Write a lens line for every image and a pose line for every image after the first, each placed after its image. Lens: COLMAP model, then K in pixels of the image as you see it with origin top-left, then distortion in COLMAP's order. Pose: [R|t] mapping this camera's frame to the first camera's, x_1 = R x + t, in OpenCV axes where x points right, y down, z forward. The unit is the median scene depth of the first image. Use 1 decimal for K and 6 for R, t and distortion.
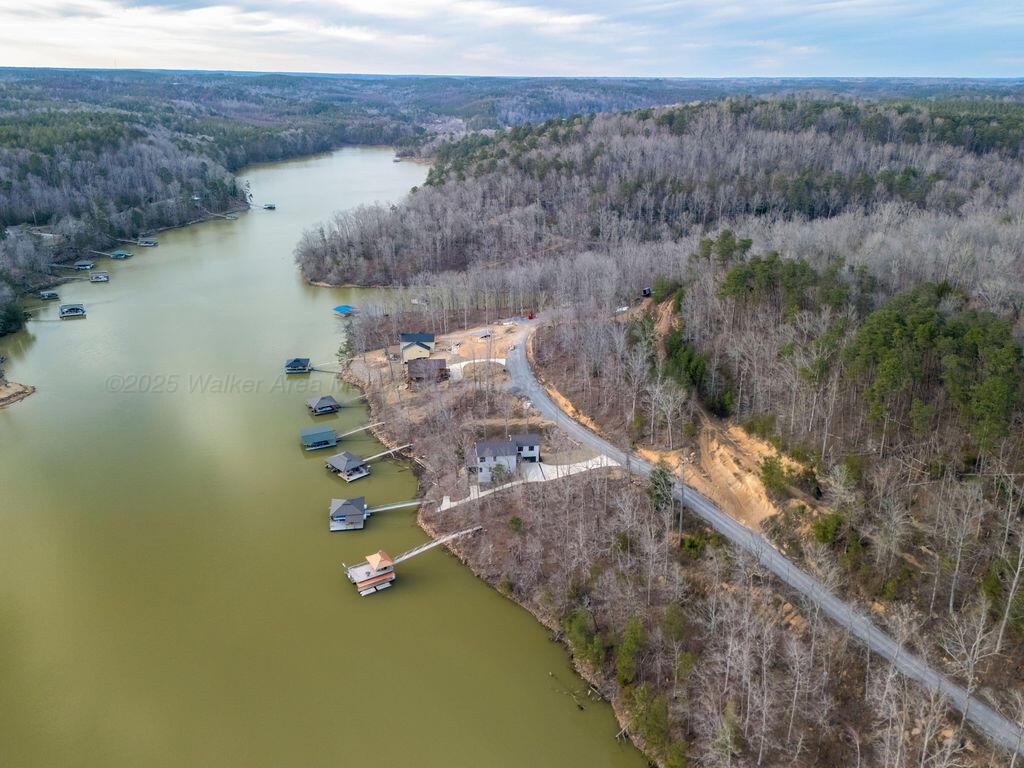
lens RADIAL K [[748.6, 0, 512.0], [0, 748.6, 384.0], [0, 0, 1]] dist [0.071783, -0.062672]
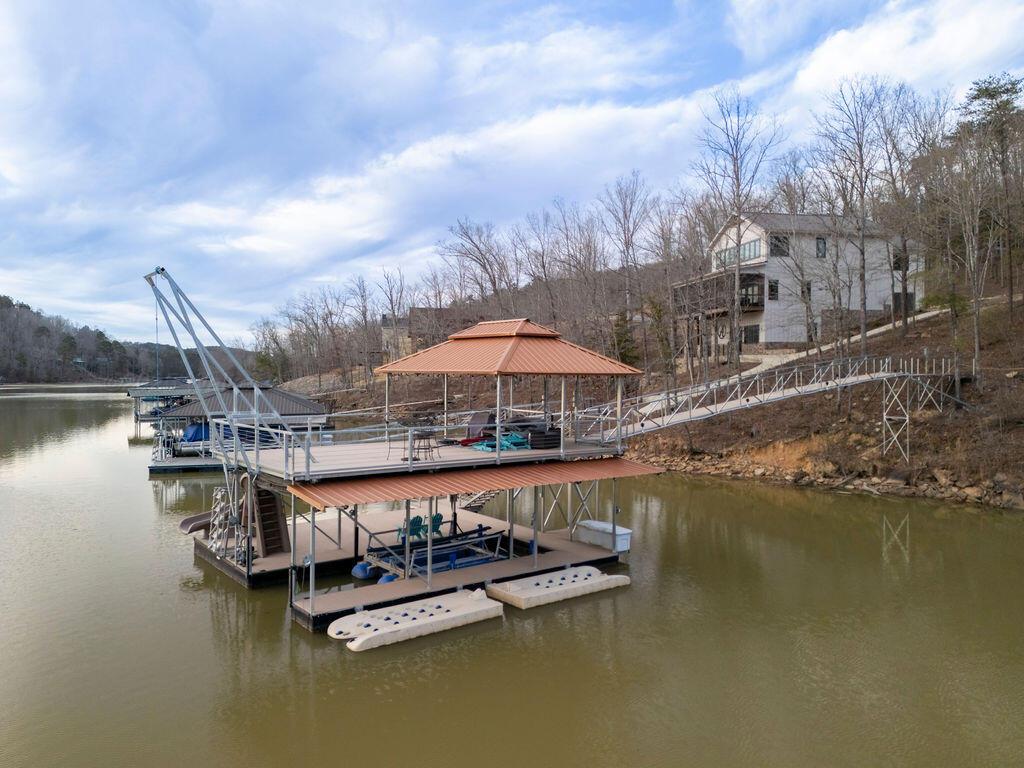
lens RADIAL K [[748.6, 0, 512.0], [0, 748.6, 384.0], [0, 0, 1]] dist [0.071783, -0.062672]
pose [[0.995506, -0.015231, 0.093465, -0.113023], [0.048397, 0.930179, -0.363903, 0.169811], [-0.081396, 0.366791, 0.926736, 0.548261]]
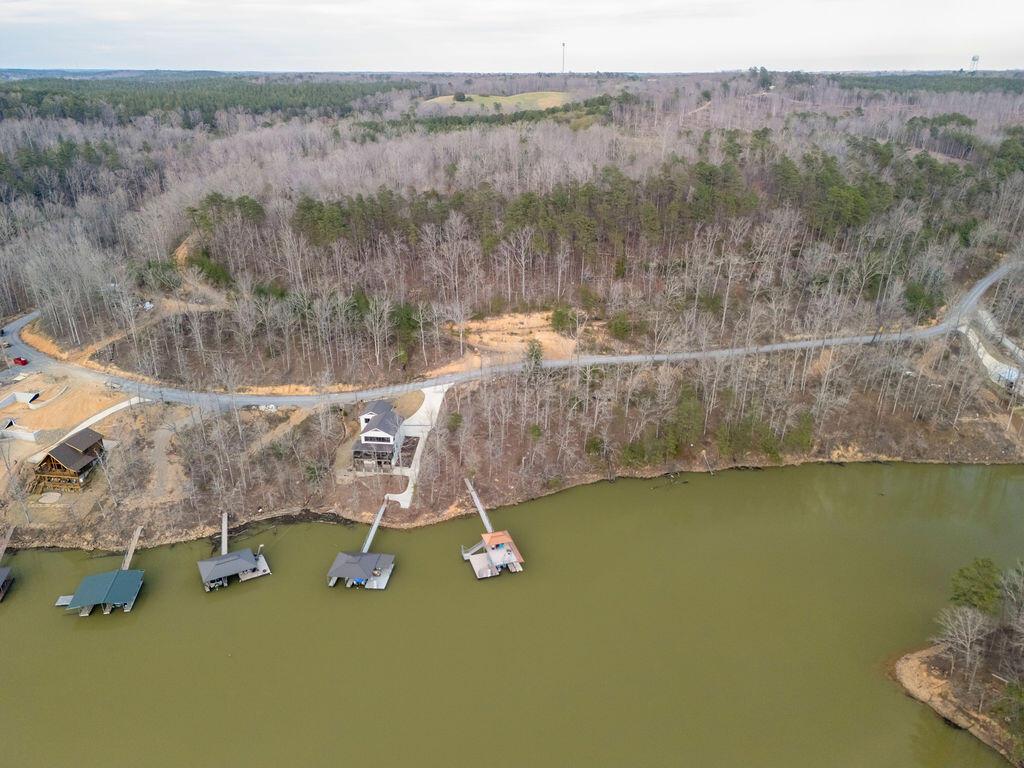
lens RADIAL K [[746.3, 0, 512.0], [0, 746.3, 384.0], [0, 0, 1]] dist [0.089552, -0.086556]
pose [[0.245463, -0.374879, 0.893987, -0.566023], [0.367372, 0.889388, 0.272080, -0.109079], [-0.897098, 0.261640, 0.356032, 0.371142]]
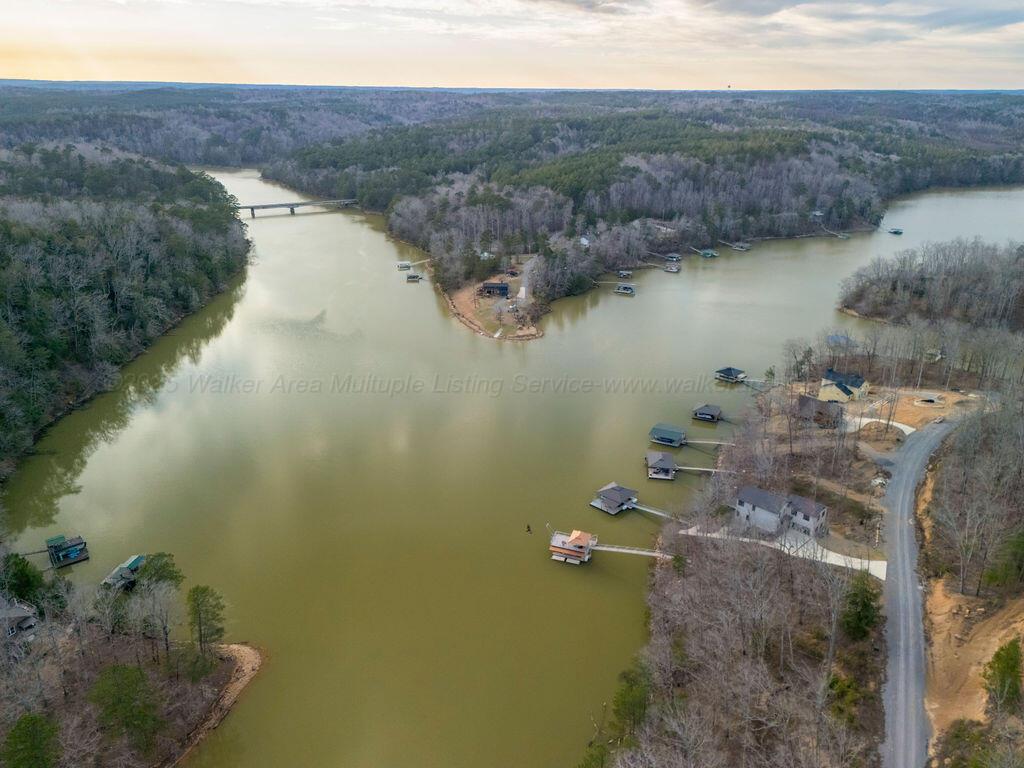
lens RADIAL K [[740.9, 0, 510.5], [0, 740.9, 396.1], [0, 0, 1]] dist [0.067027, -0.055475]
pose [[0.618752, 0.292617, -0.729055, 0.292204], [-0.297532, 0.946193, 0.127252, -0.038832], [0.727063, 0.138180, 0.672522, 0.114360]]
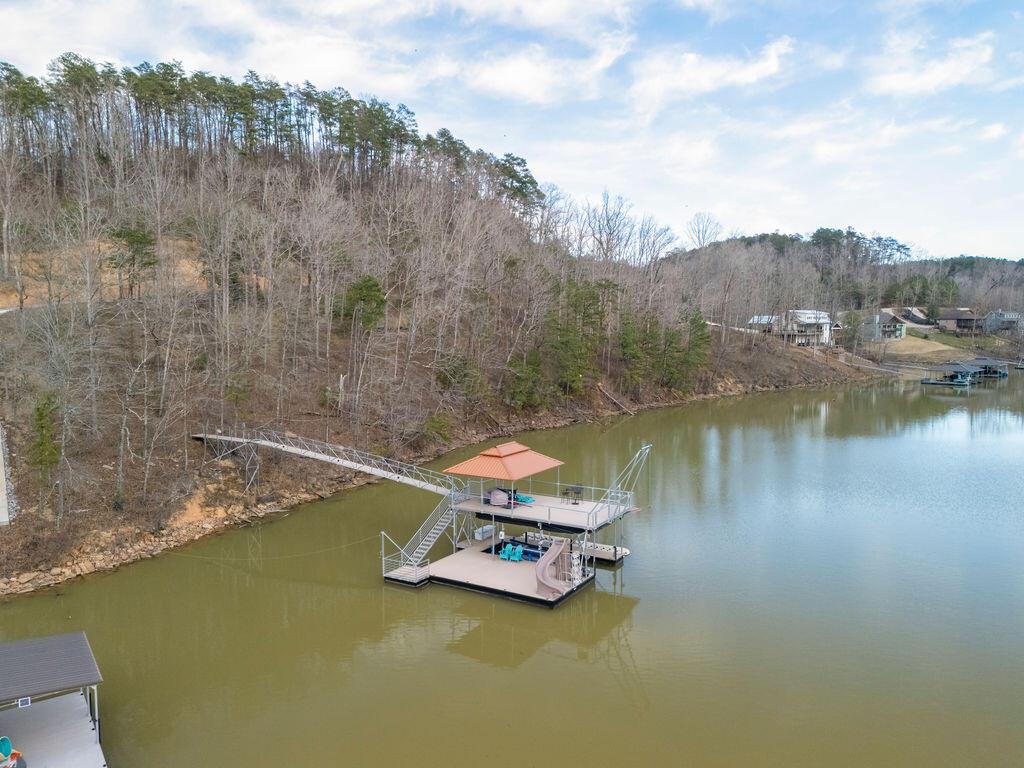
lens RADIAL K [[748.6, 0, 512.0], [0, 748.6, 384.0], [0, 0, 1]] dist [0.071783, -0.062672]
pose [[-0.452308, -0.079293, 0.888330, -0.239633], [0.335396, 0.907802, 0.251803, 0.091062], [-0.826394, 0.411835, -0.384012, 0.661799]]
